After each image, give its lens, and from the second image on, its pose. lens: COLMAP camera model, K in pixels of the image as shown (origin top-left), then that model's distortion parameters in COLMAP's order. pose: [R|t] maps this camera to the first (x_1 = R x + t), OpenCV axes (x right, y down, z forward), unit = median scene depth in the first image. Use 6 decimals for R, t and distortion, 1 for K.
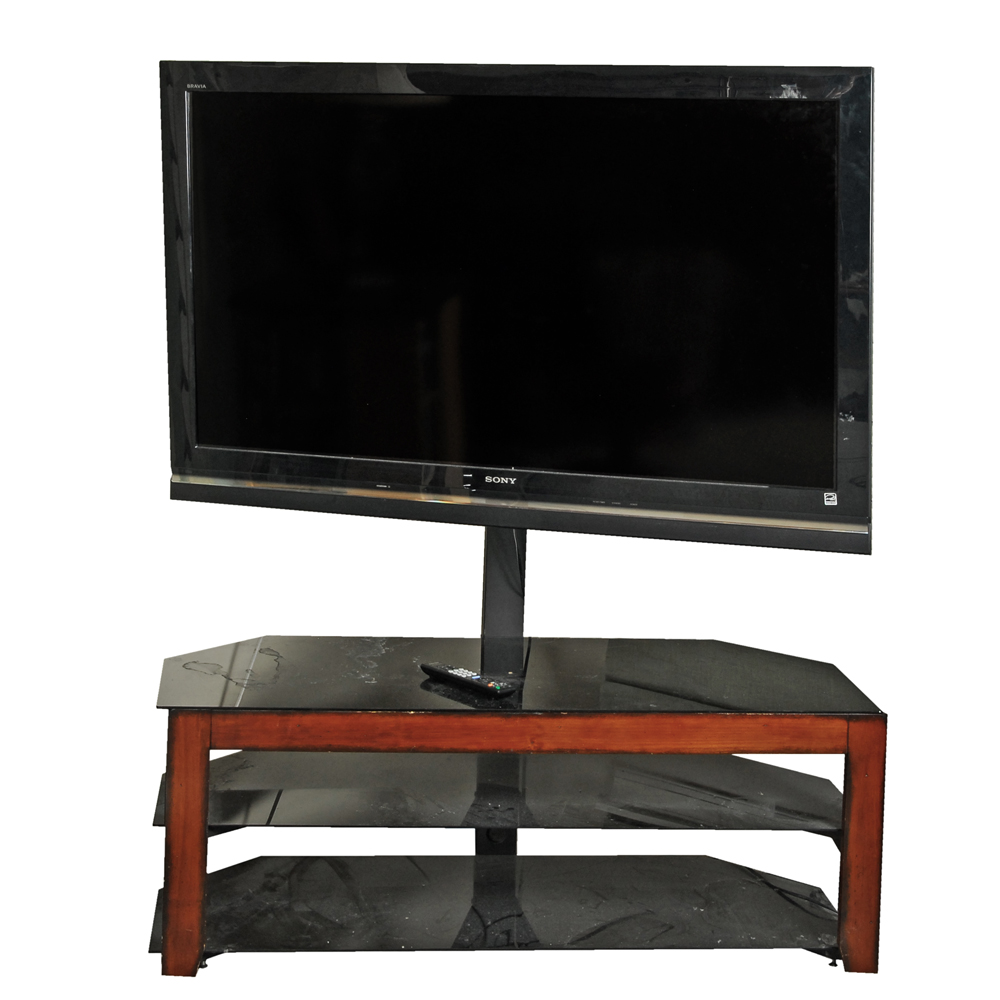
lens RADIAL K [[1468.0, 0, 499.0], [0, 1468.0, 500.3], [0, 0, 1]] dist [0.012656, 0.000000]
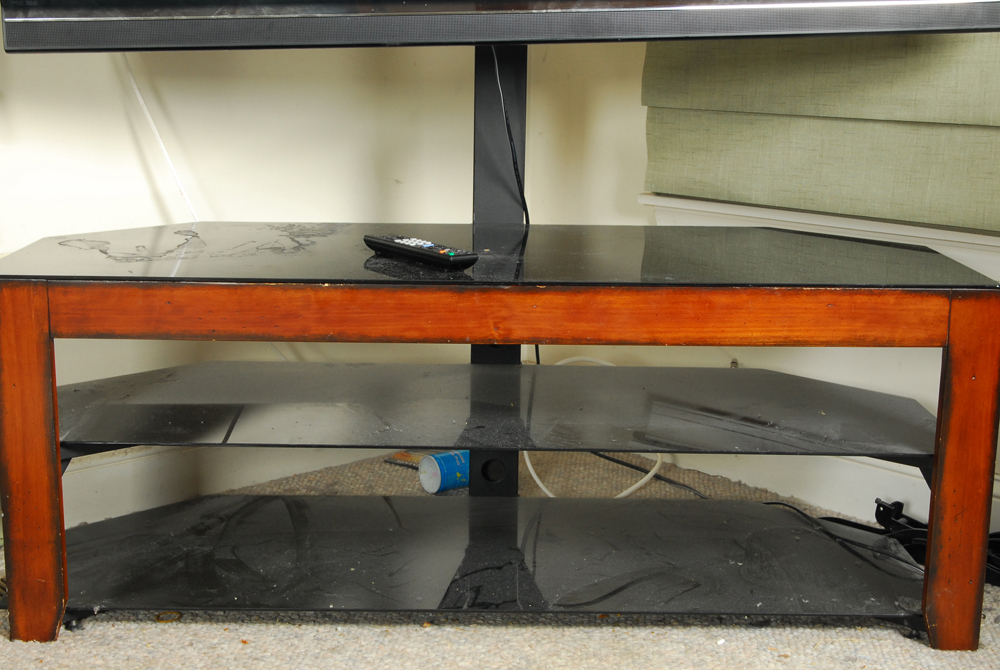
lens RADIAL K [[1497.0, 0, 500.7], [0, 1497.0, 335.2], [0, 0, 1]] dist [0.013576, 0.000000]
pose [[0.999135, 0.006208, -0.041122, 0.054002], [-0.001298, 0.992971, 0.118349, 0.082429], [0.041568, -0.118193, 0.992120, 0.283712]]
